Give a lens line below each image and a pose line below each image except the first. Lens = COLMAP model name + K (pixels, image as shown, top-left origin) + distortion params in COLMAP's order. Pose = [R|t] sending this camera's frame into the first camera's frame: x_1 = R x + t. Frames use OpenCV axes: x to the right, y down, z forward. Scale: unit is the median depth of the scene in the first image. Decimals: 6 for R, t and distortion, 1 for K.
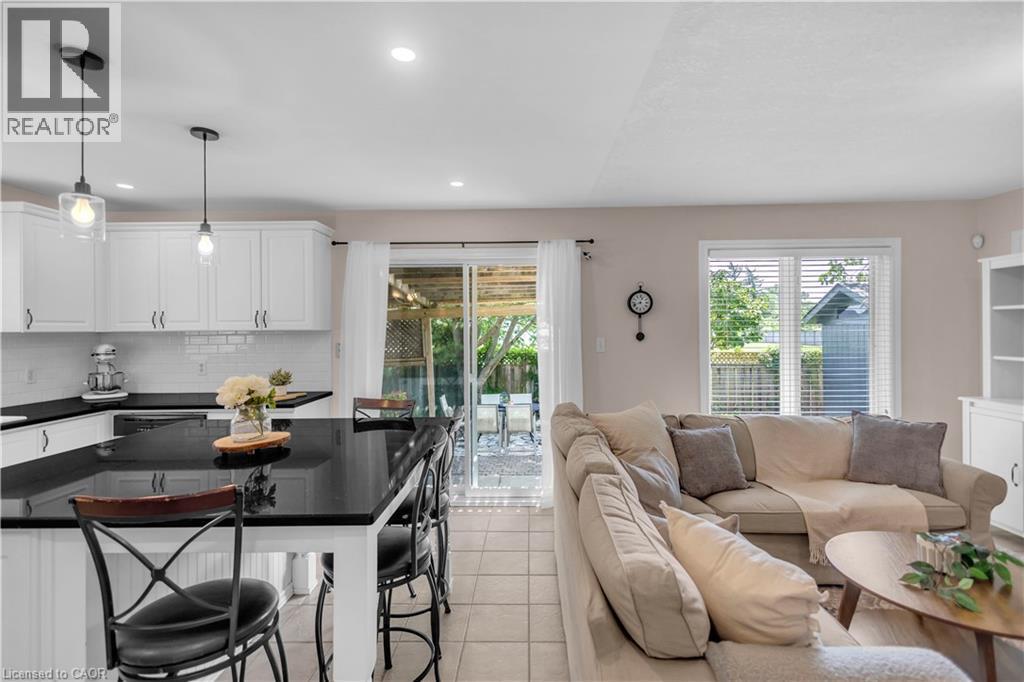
lens RADIAL K [[473.8, 0, 514.8], [0, 473.8, 334.4], [0, 0, 1]] dist [0.002215, 0.000015]
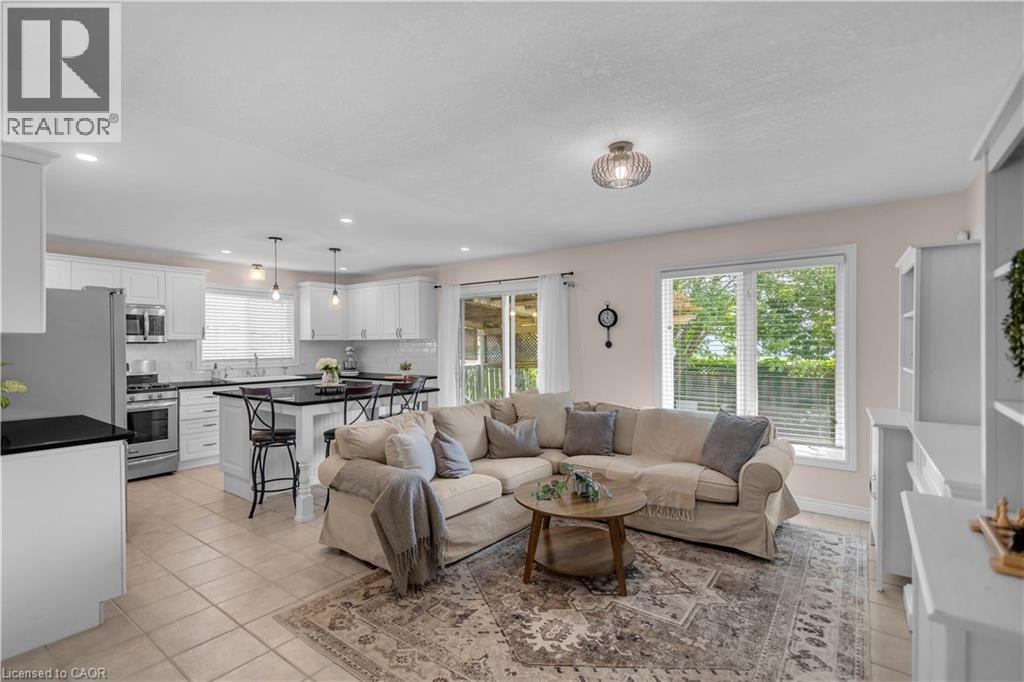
lens RADIAL K [[467.8, 0, 511.2], [0, 467.8, 347.3], [0, 0, 1]] dist [0.002469, 0.000193]
pose [[0.814513, 0.009717, -0.580063, 0.820900], [-0.006846, 0.999951, 0.007137, 0.005817], [0.580104, -0.001842, 0.814540, -0.192245]]
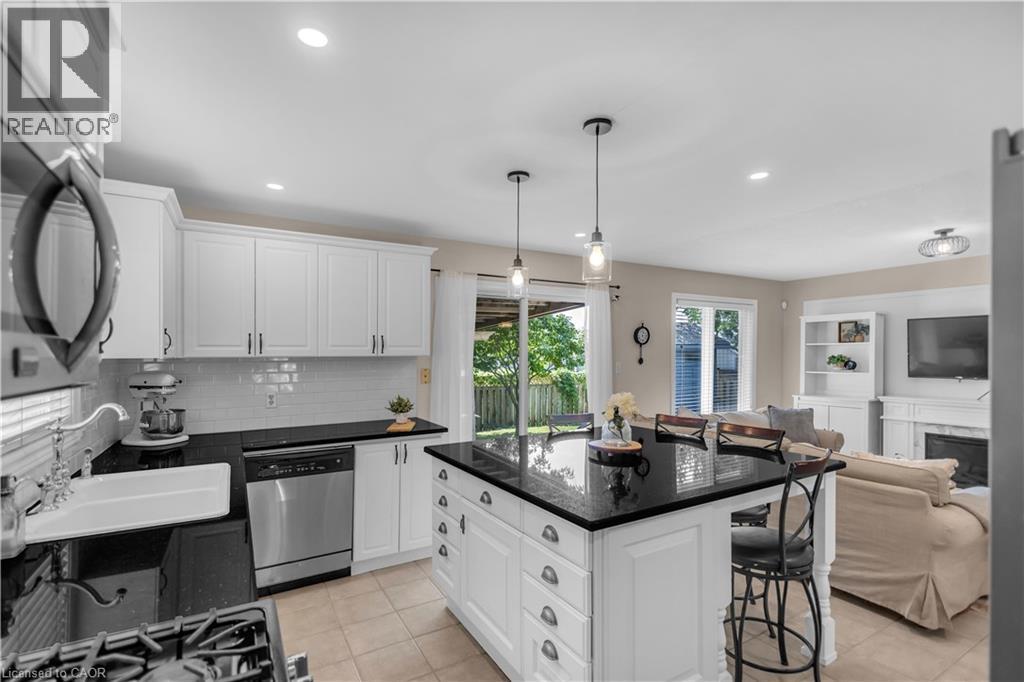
lens RADIAL K [[482.4, 0, 506.2], [0, 482.4, 358.7], [0, 0, 1]] dist [-0.002916, -0.000422]
pose [[0.851406, -0.001404, 0.524506, -0.806629], [0.002772, 0.999994, -0.001824, -0.000825], [-0.524500, 0.003007, 0.851405, 0.044921]]
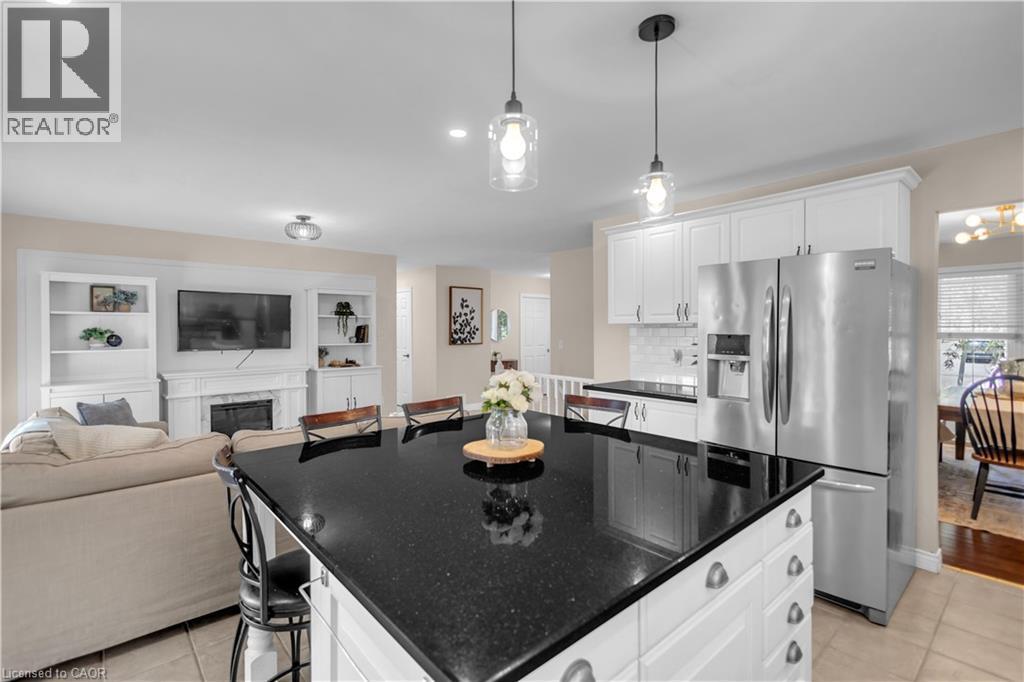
lens RADIAL K [[467.8, 0, 511.2], [0, 467.8, 347.3], [0, 0, 1]] dist [0.002469, 0.000193]
pose [[-0.671686, -0.024537, 0.740429, -0.640275], [0.010925, 0.999015, 0.043016, -0.003048], [-0.740755, 0.036983, -0.670756, 0.838616]]
